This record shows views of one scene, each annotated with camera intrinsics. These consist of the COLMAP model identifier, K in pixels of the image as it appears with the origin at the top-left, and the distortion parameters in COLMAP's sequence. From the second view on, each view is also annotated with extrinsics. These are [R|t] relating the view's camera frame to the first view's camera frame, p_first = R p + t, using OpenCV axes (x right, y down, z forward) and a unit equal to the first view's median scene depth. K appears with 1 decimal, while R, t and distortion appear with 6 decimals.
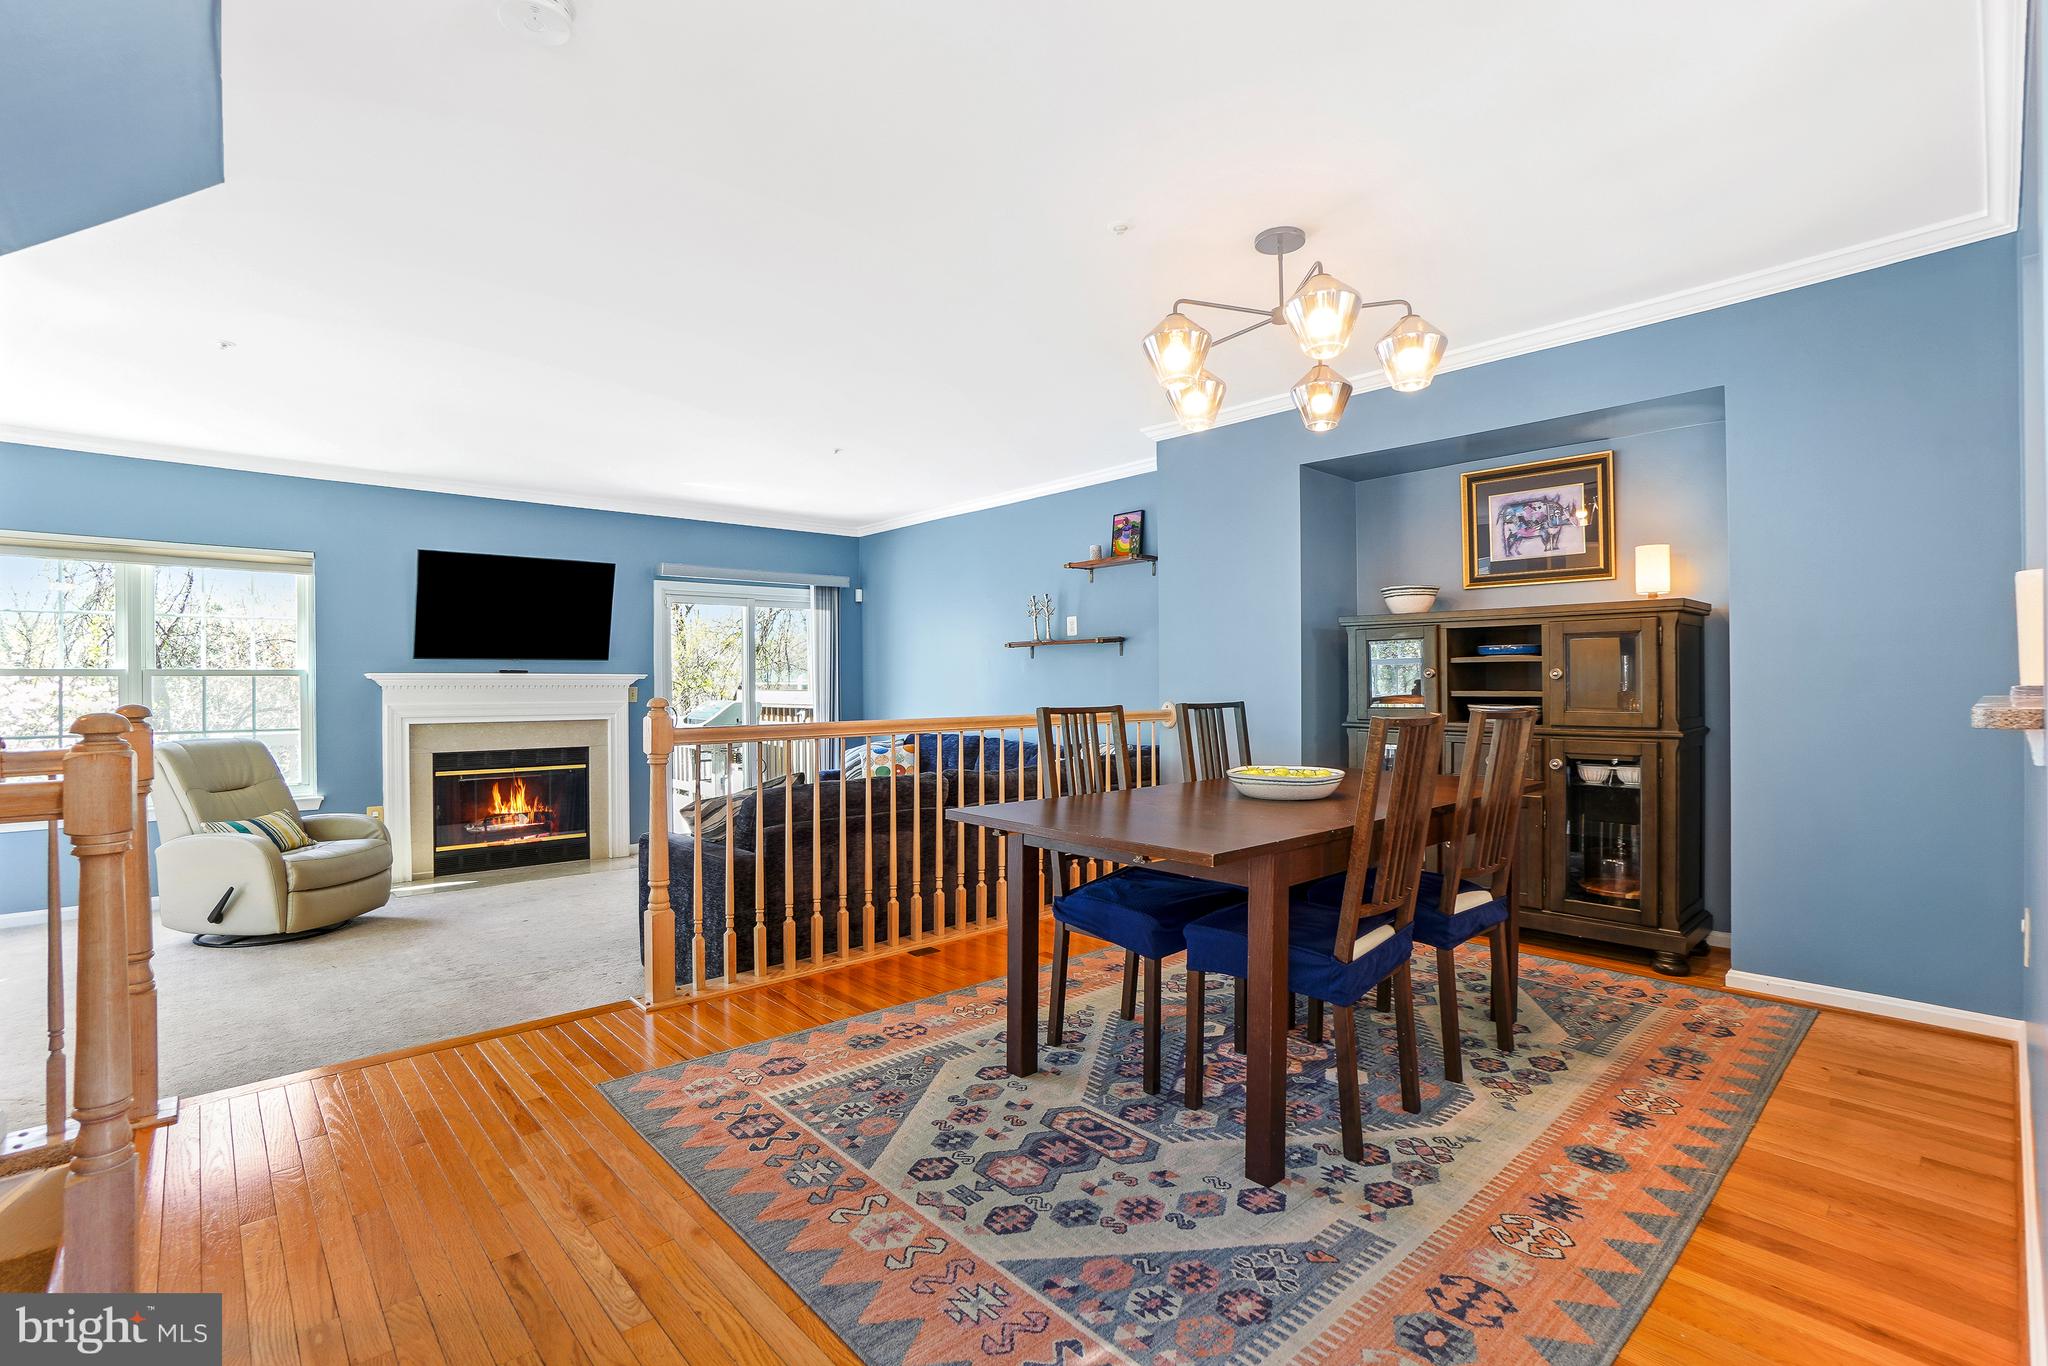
lens RADIAL K [[915.0, 0, 1023.8], [0, 915.0, 683.4], [0, 0, 1]] dist [-0.031708, 0.004971]
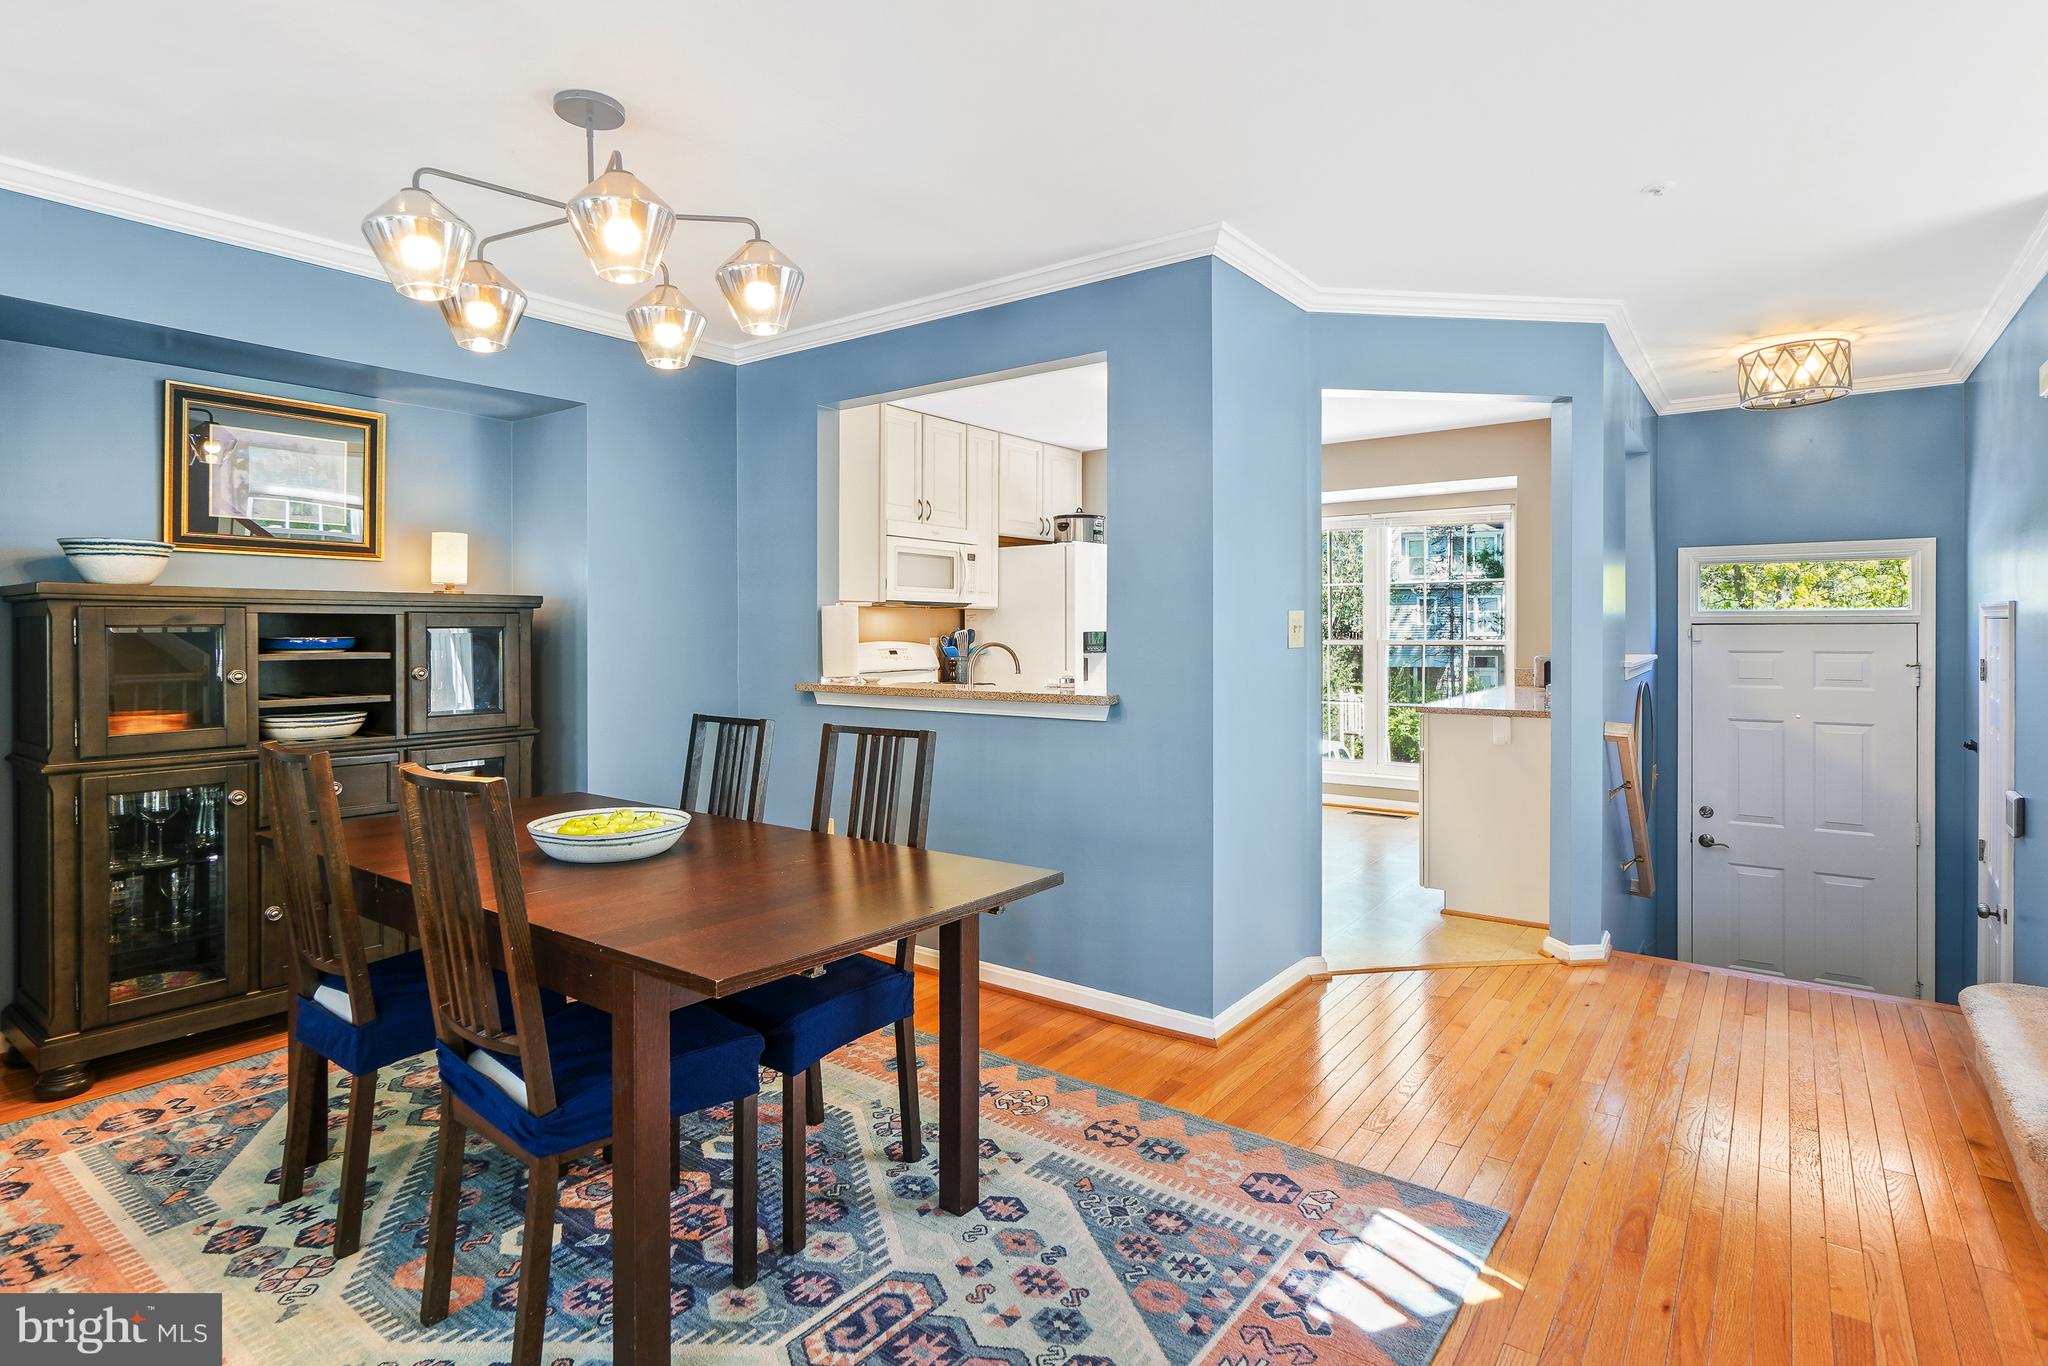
lens RADIAL K [[1031.3, 0, 1017.3], [0, 1031.3, 637.1], [0, 0, 1]] dist [0.003213, 0.000589]
pose [[-0.174710, 0.010992, 0.984559, -0.405701], [0.009072, 0.999913, -0.009553, -0.027029], [-0.984578, 0.007263, -0.174795, 0.539024]]
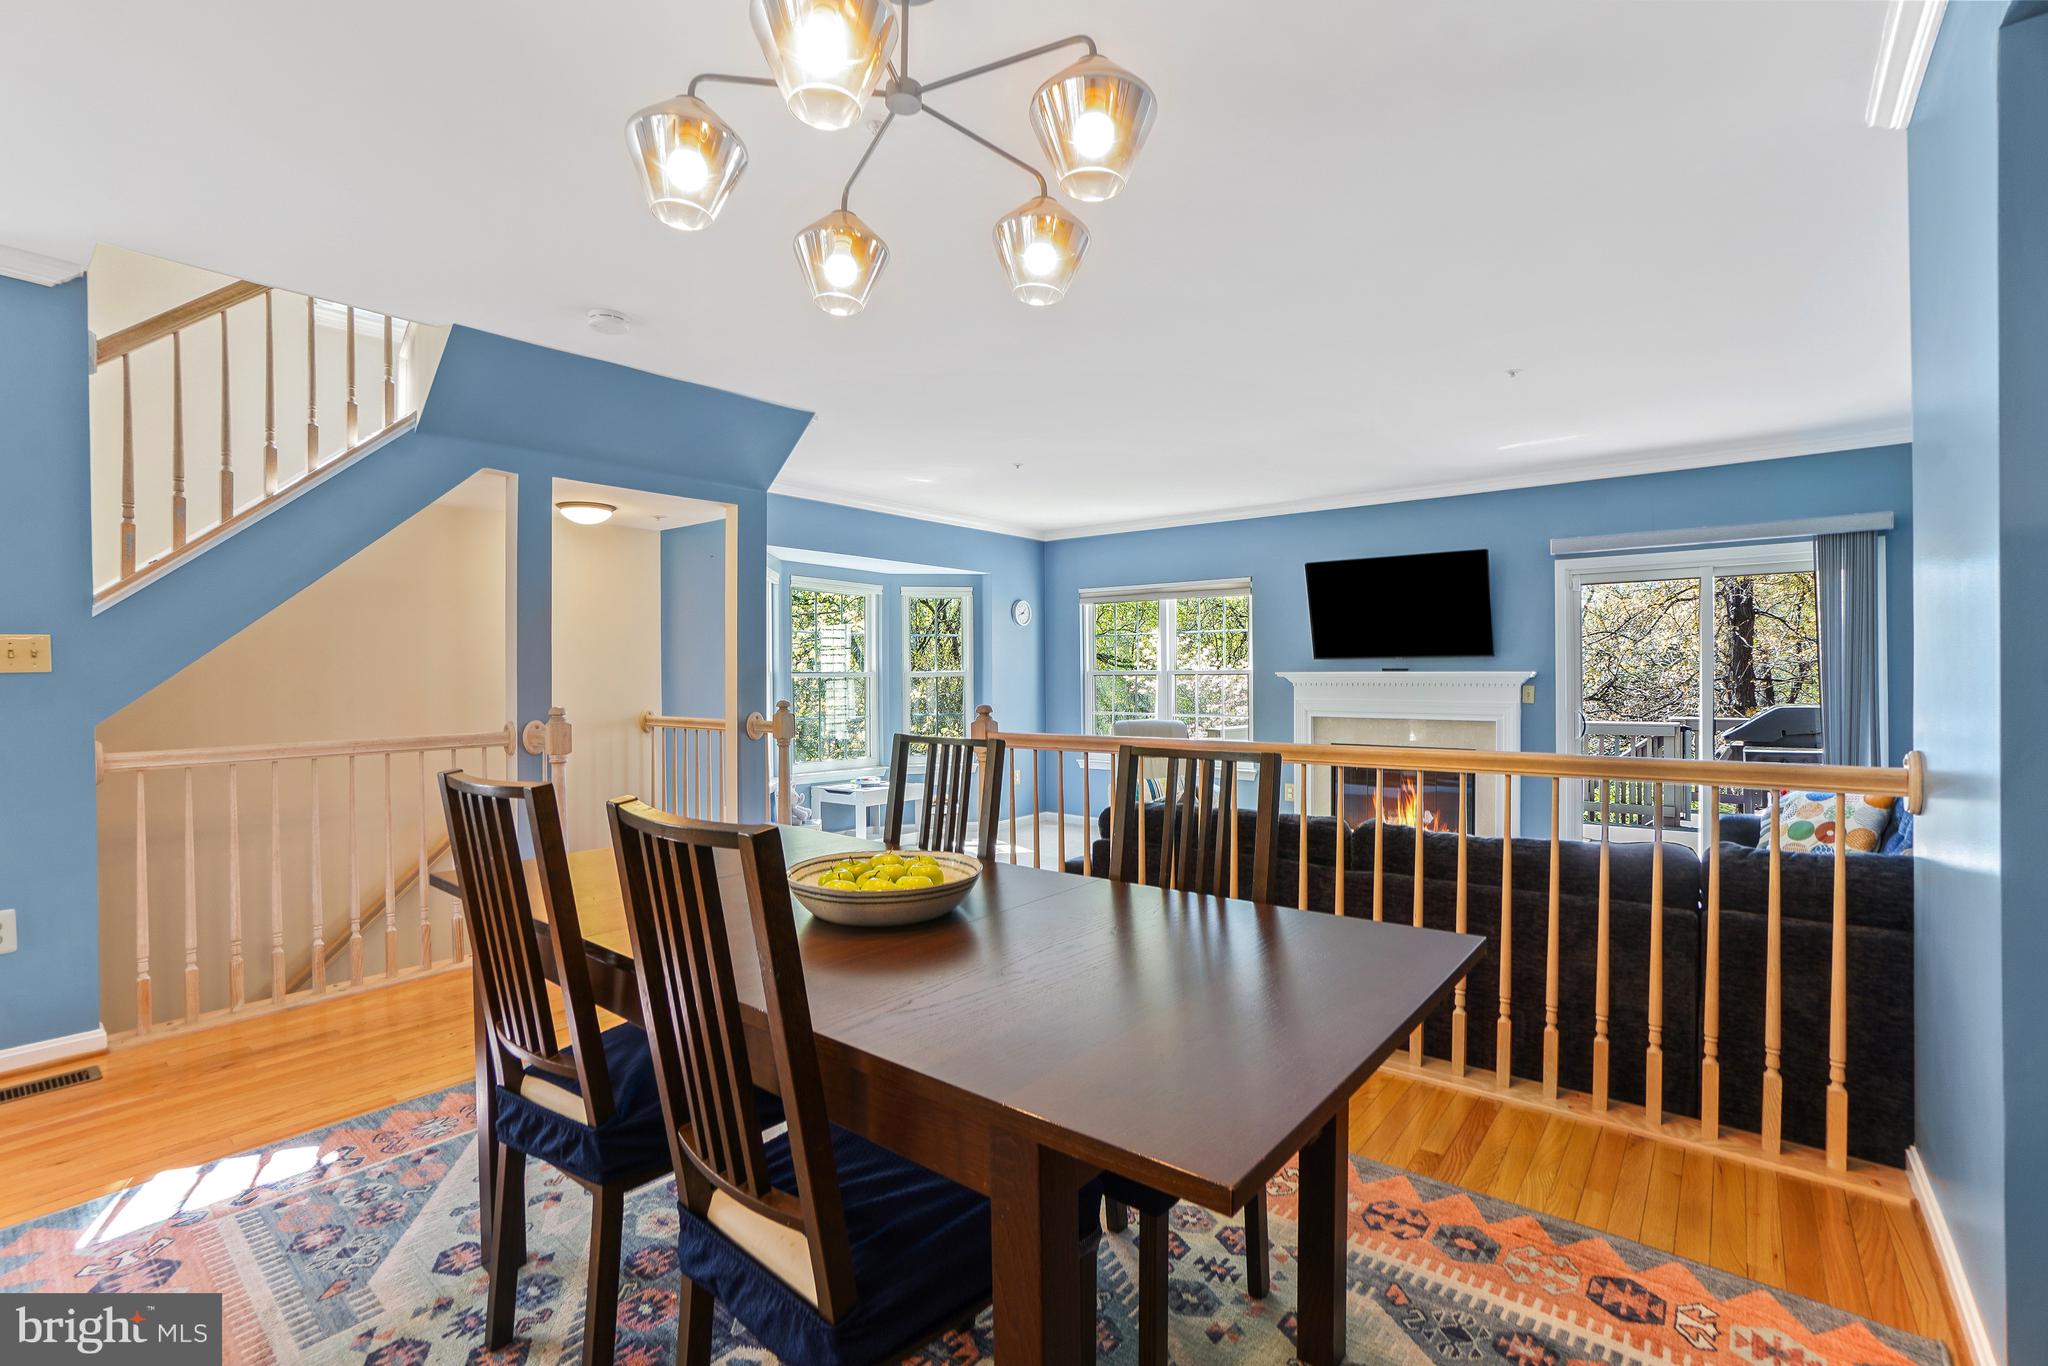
lens RADIAL K [[915.0, 0, 1057.5], [0, 915.0, 680.3], [0, 0, 1]] dist [-0.031708, 0.004971]
pose [[0.159878, 0.009427, -0.987092, 0.583307], [0.003028, 0.999945, 0.010040, -0.018884], [0.987132, -0.004594, 0.159841, 0.670085]]
